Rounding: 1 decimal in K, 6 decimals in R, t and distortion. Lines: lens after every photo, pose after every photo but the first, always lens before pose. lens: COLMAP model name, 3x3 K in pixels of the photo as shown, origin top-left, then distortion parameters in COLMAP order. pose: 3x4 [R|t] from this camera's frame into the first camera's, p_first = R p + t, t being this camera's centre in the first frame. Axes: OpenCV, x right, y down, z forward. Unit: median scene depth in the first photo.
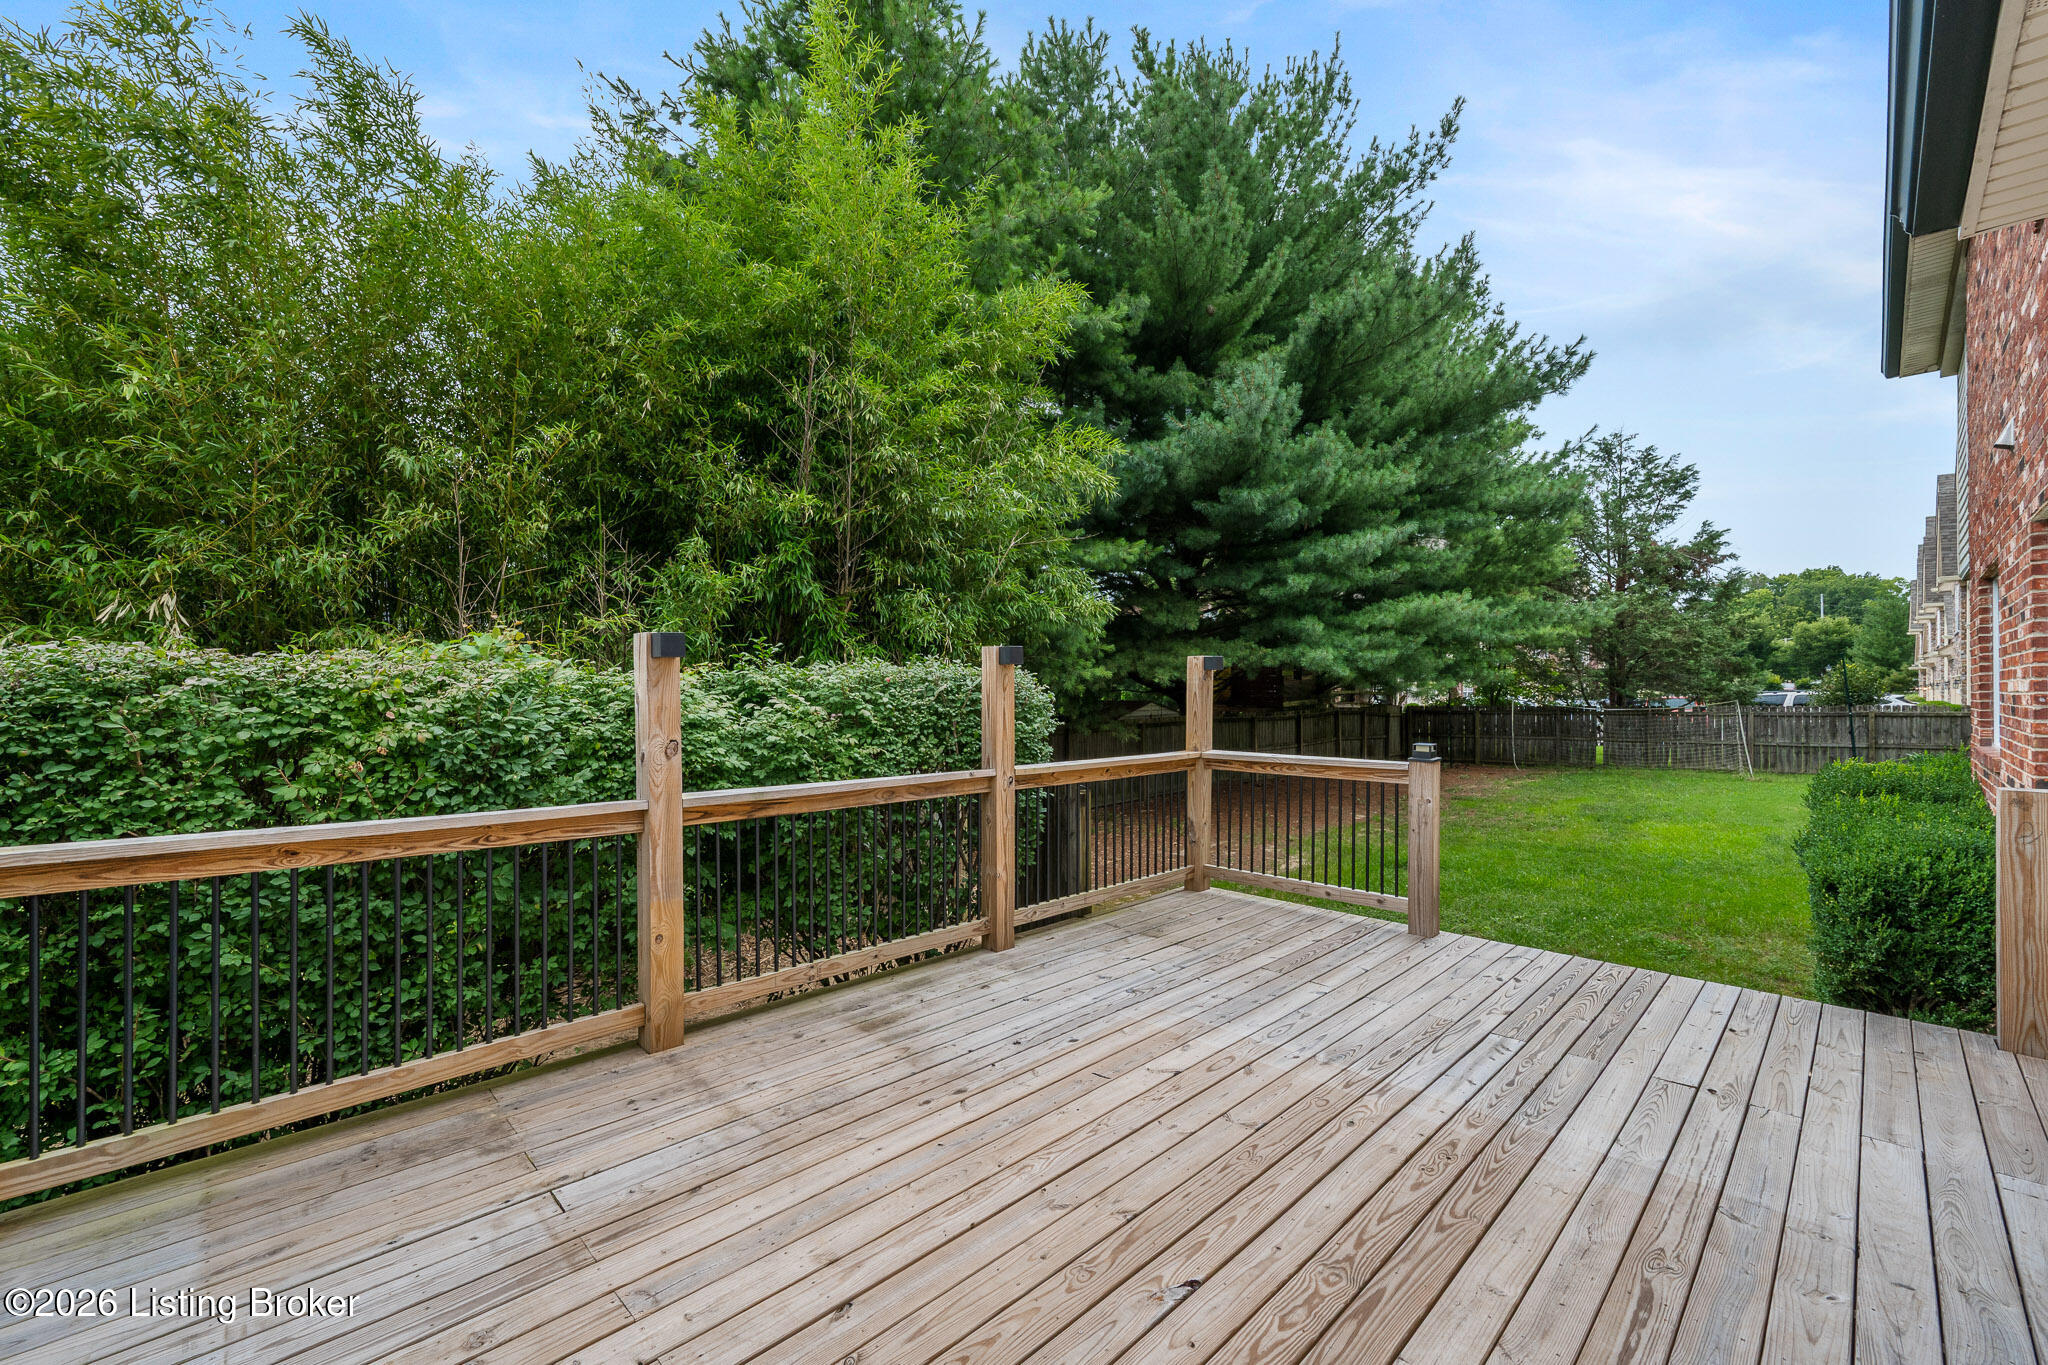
lens RADIAL K [[853.1, 0, 1021.0], [0, 853.1, 684.3], [0, 0, 1]] dist [0.000414, 0.000445]
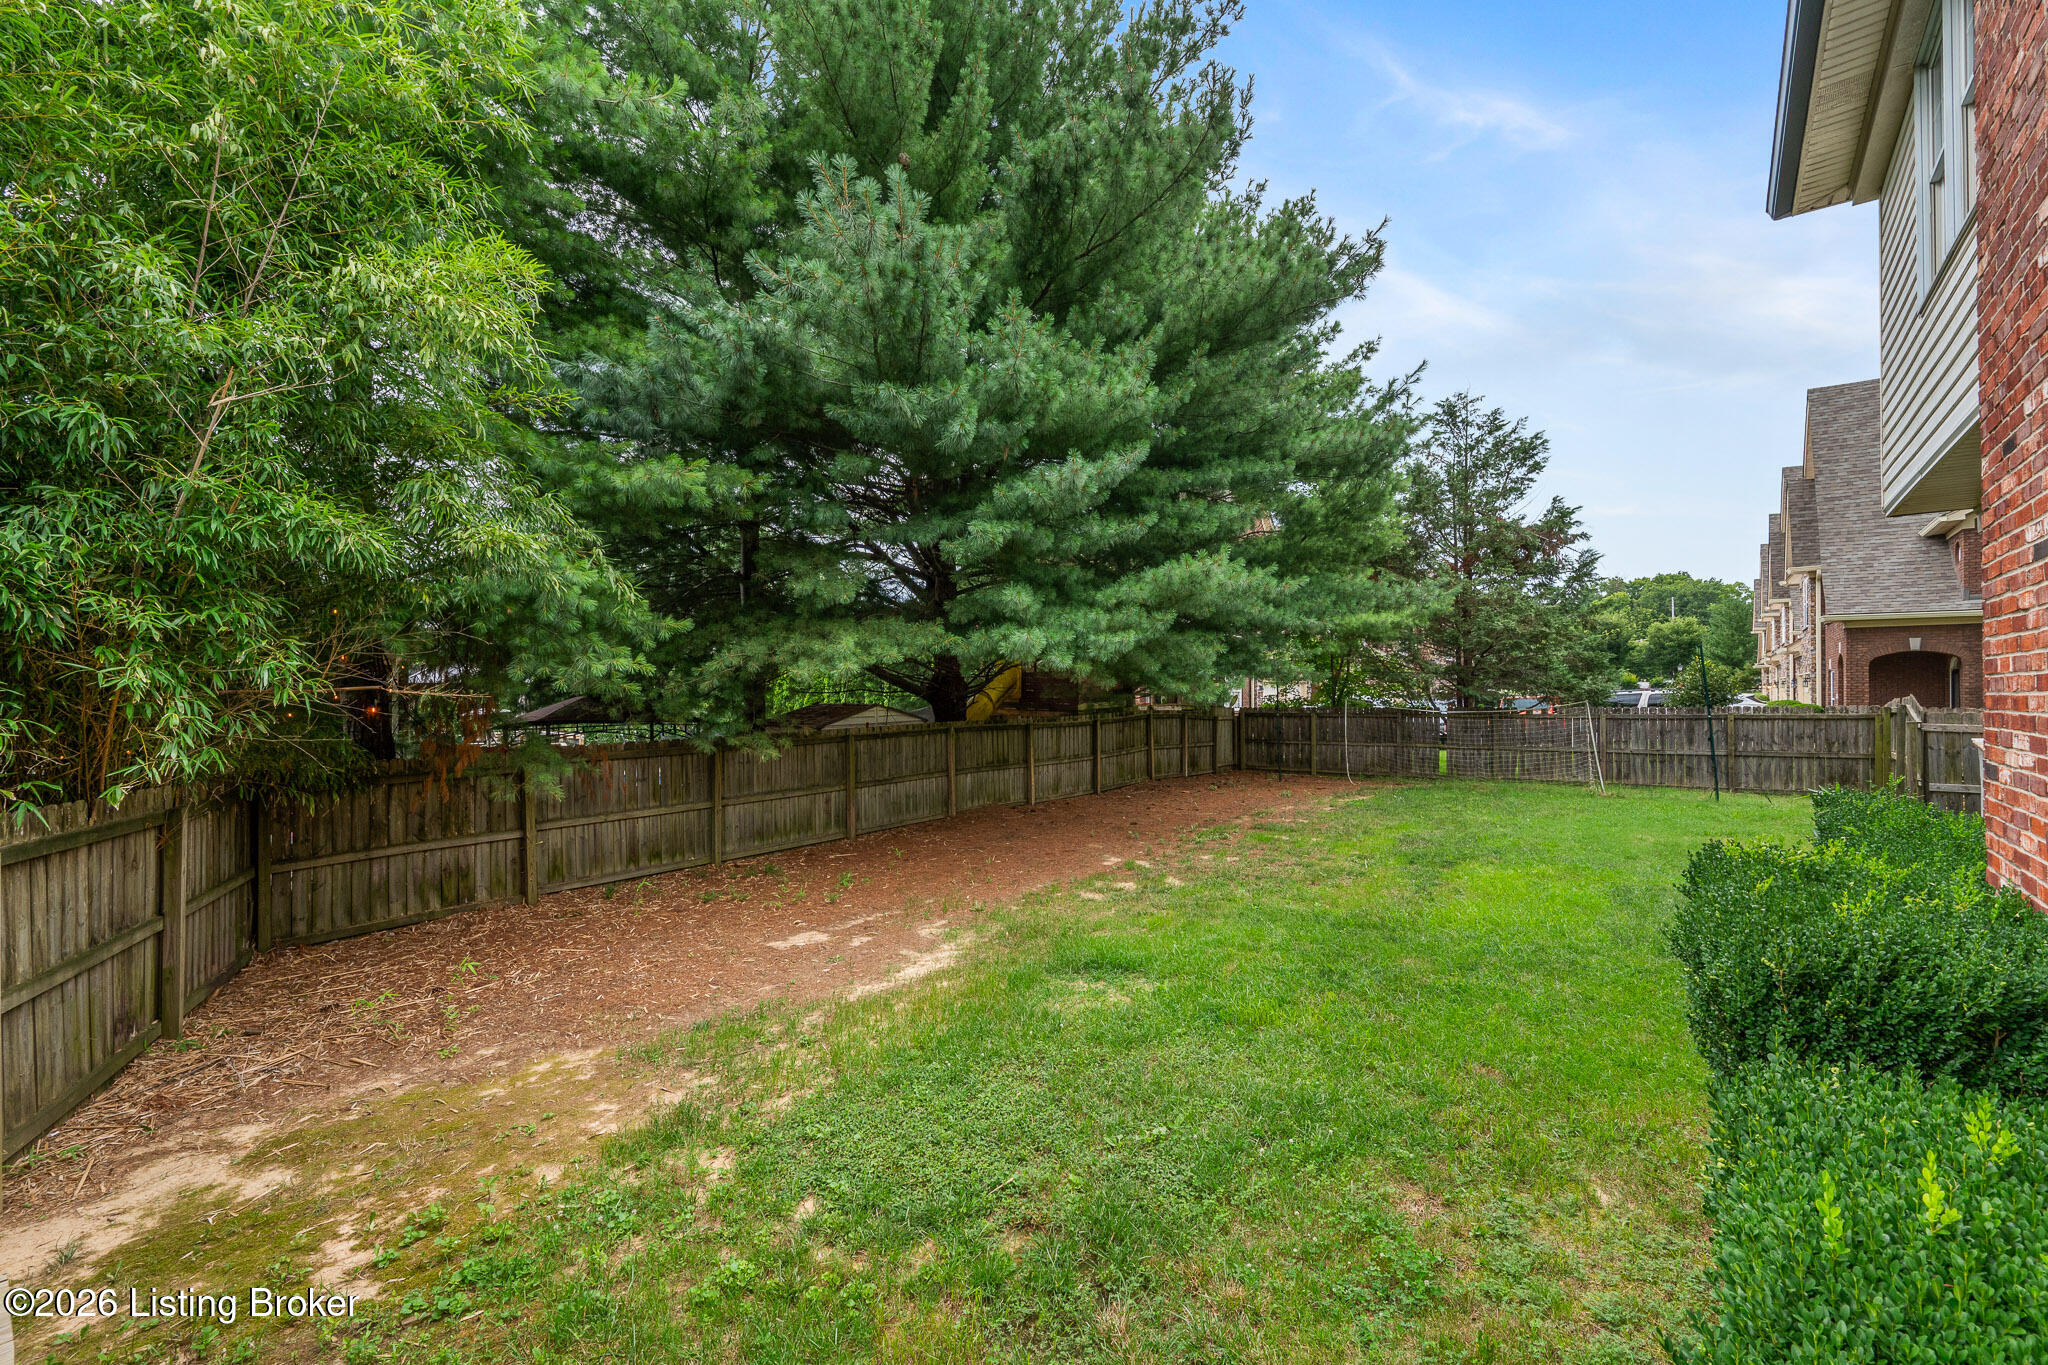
lens RADIAL K [[853.1, 0, 1026.7], [0, 853.1, 684.9], [0, 0, 1]] dist [0.000414, 0.000445]
pose [[0.994352, -0.001281, 0.106128, 0.165246], [0.001217, 0.999999, 0.000671, 0.001297], [-0.106129, -0.000538, 0.994352, 0.182522]]
